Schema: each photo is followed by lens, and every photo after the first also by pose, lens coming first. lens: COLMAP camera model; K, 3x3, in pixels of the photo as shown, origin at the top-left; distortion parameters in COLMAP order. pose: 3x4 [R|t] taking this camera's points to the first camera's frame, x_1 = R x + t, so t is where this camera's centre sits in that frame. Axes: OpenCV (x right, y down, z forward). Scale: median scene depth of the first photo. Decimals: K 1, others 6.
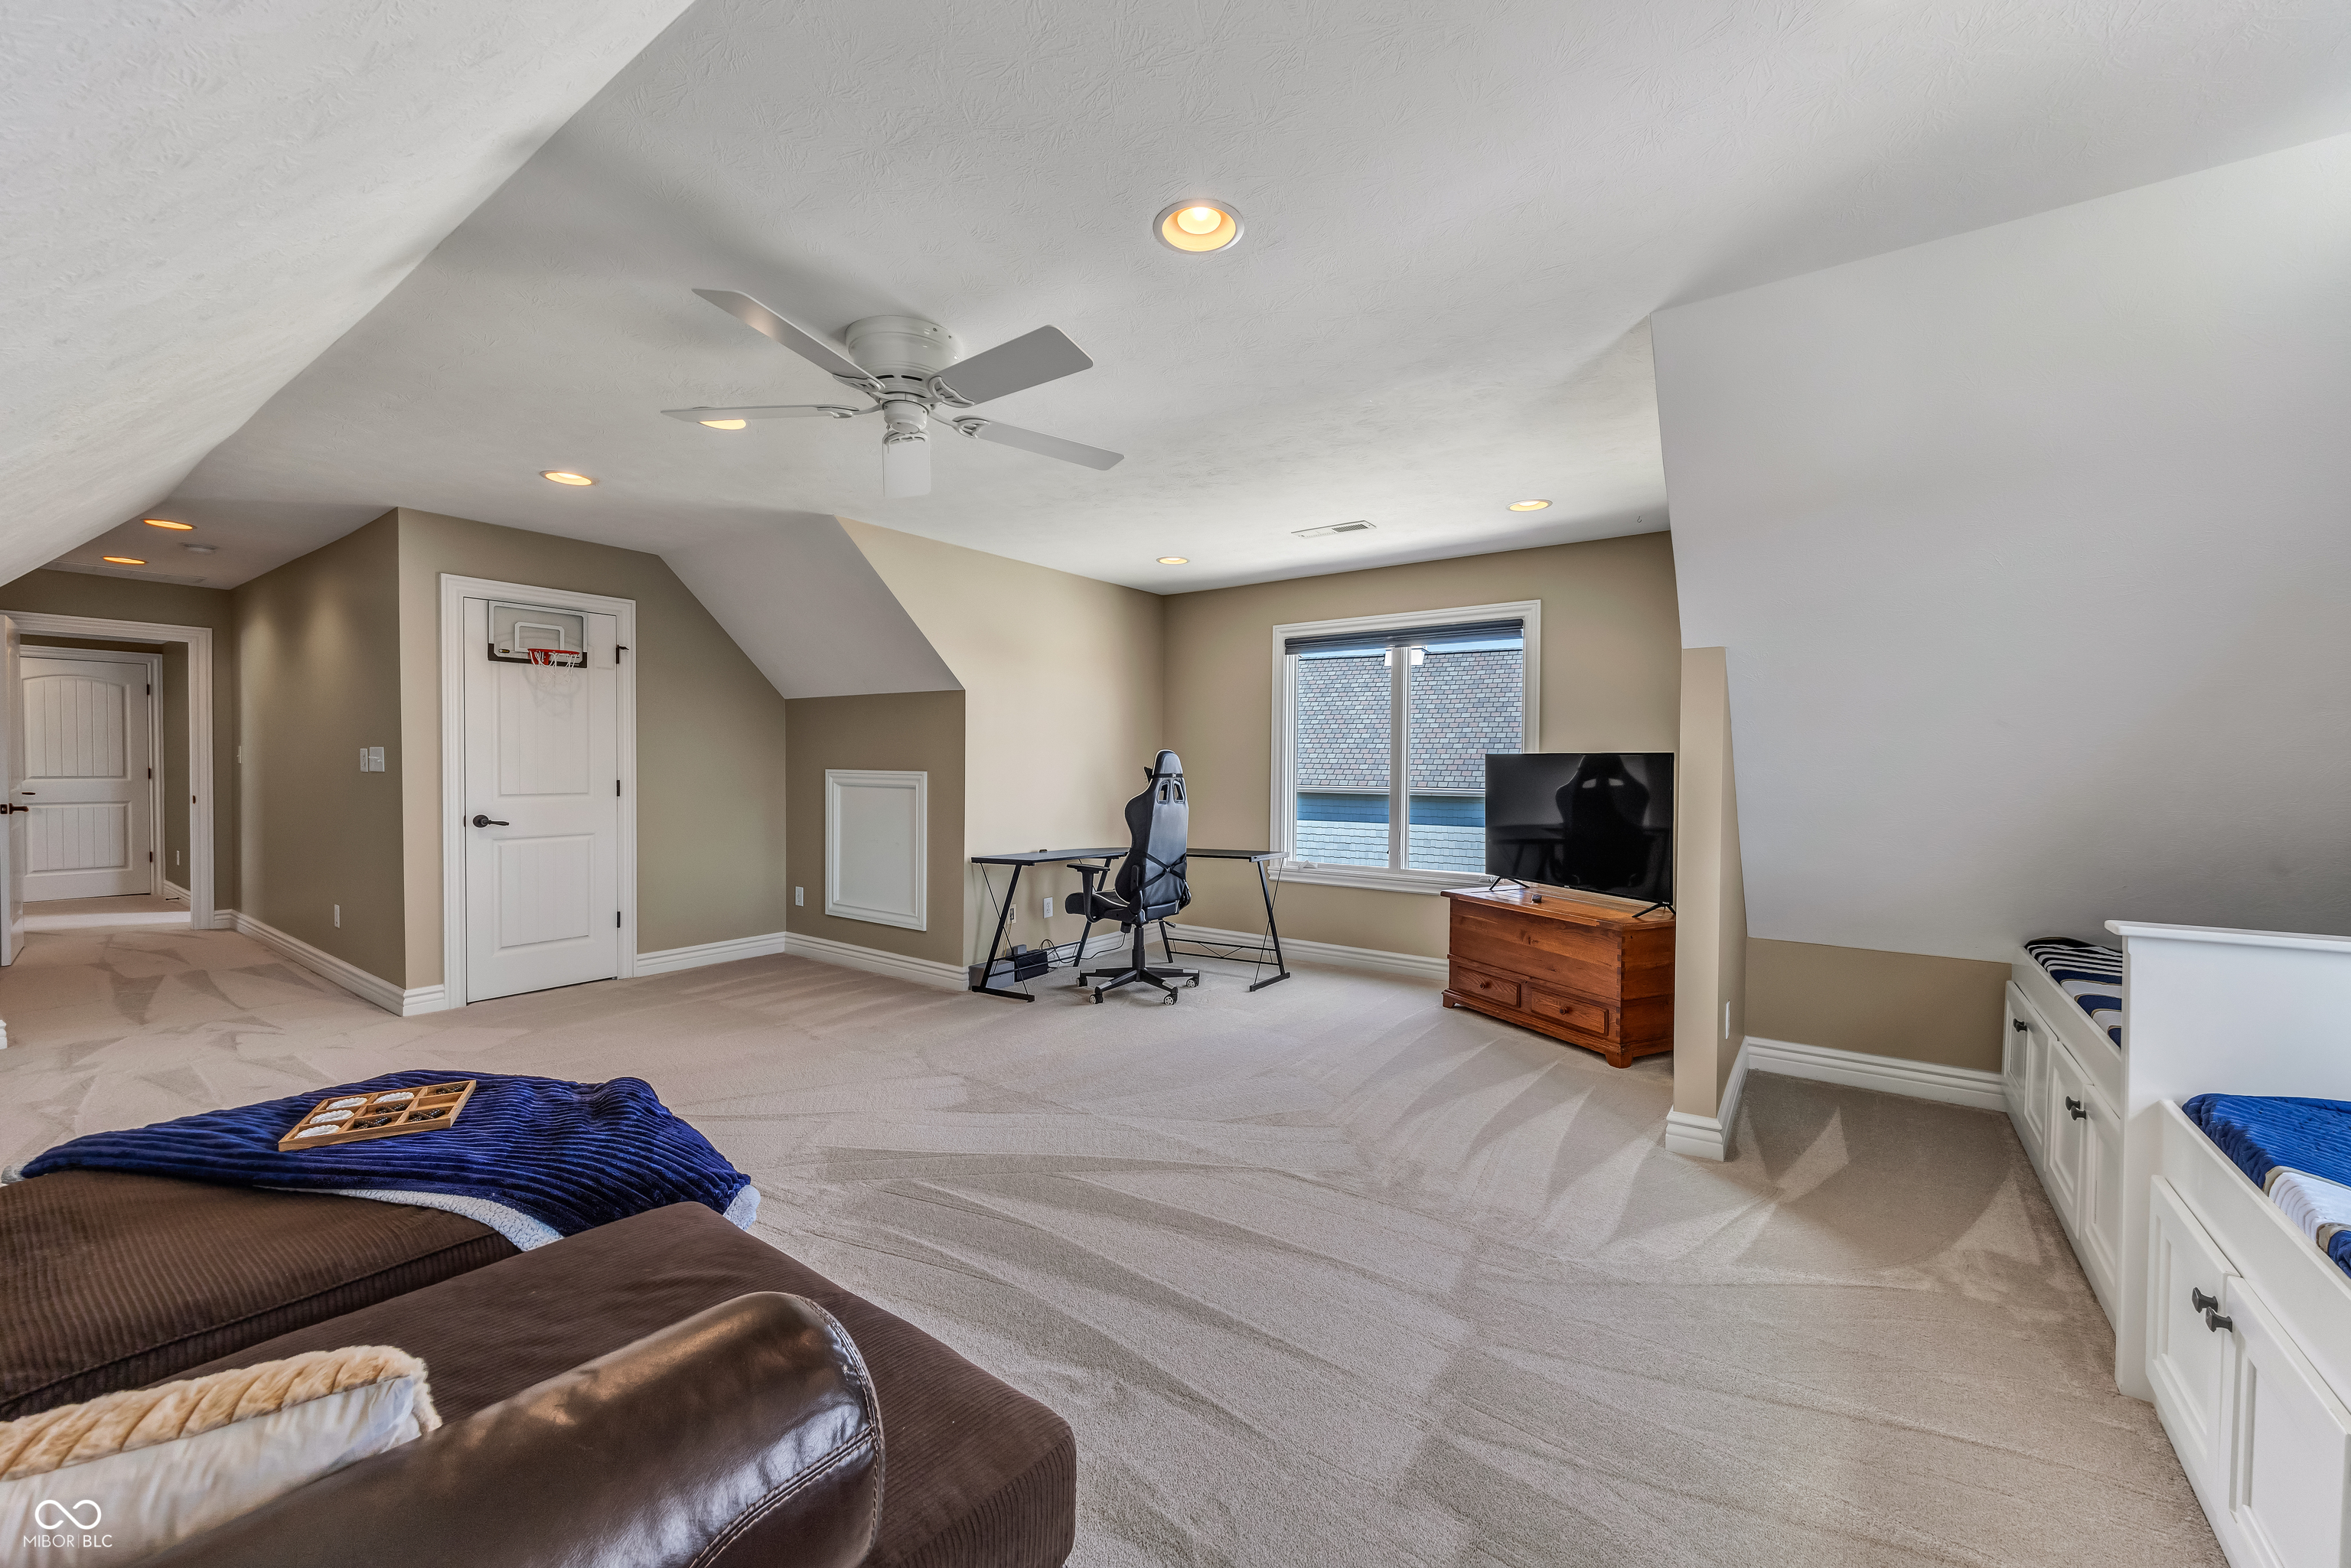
lens RADIAL K [[924.0, 0, 1172.2], [0, 924.0, 780.9], [0, 0, 1]] dist [0.000632, -0.000222]
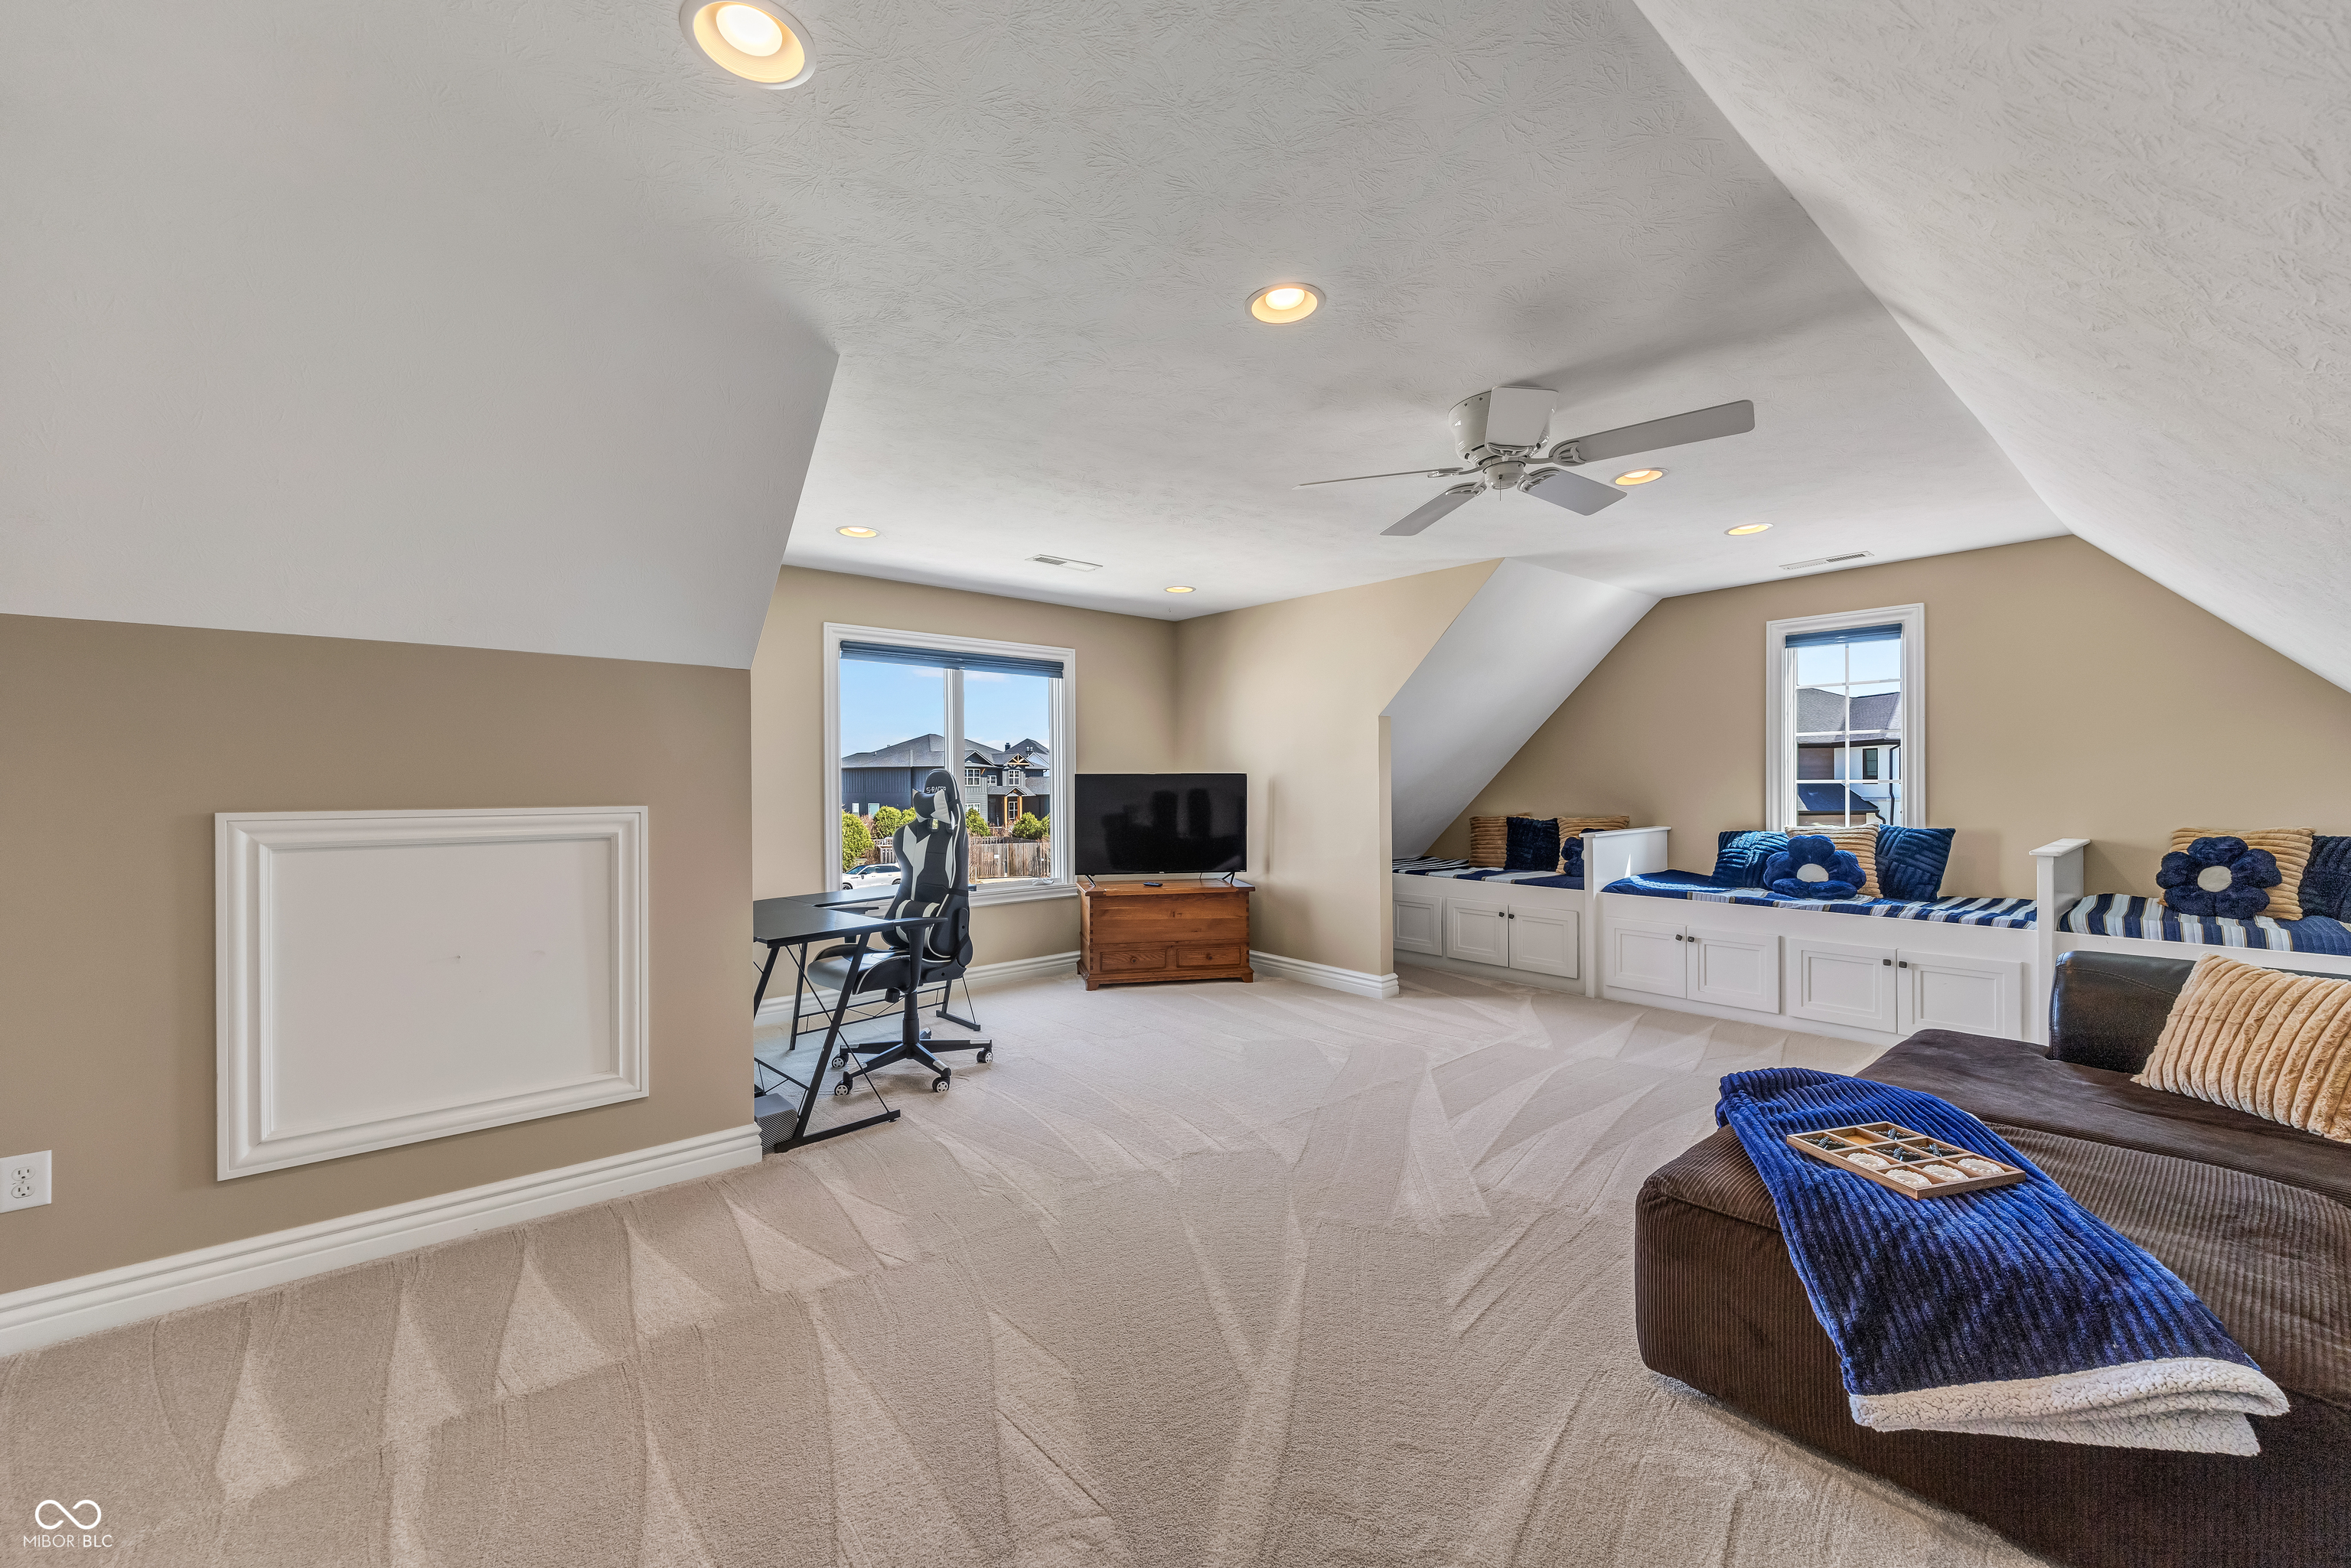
lens RADIAL K [[924.0, 0, 1172.3], [0, 924.0, 778.3], [0, 0, 1]] dist [0.000632, -0.000222]
pose [[0.237278, -0.004550, 0.971431, -0.762236], [0.029287, 0.999568, -0.002472, -0.016731], [-0.971000, 0.029037, 0.237309, 0.583886]]
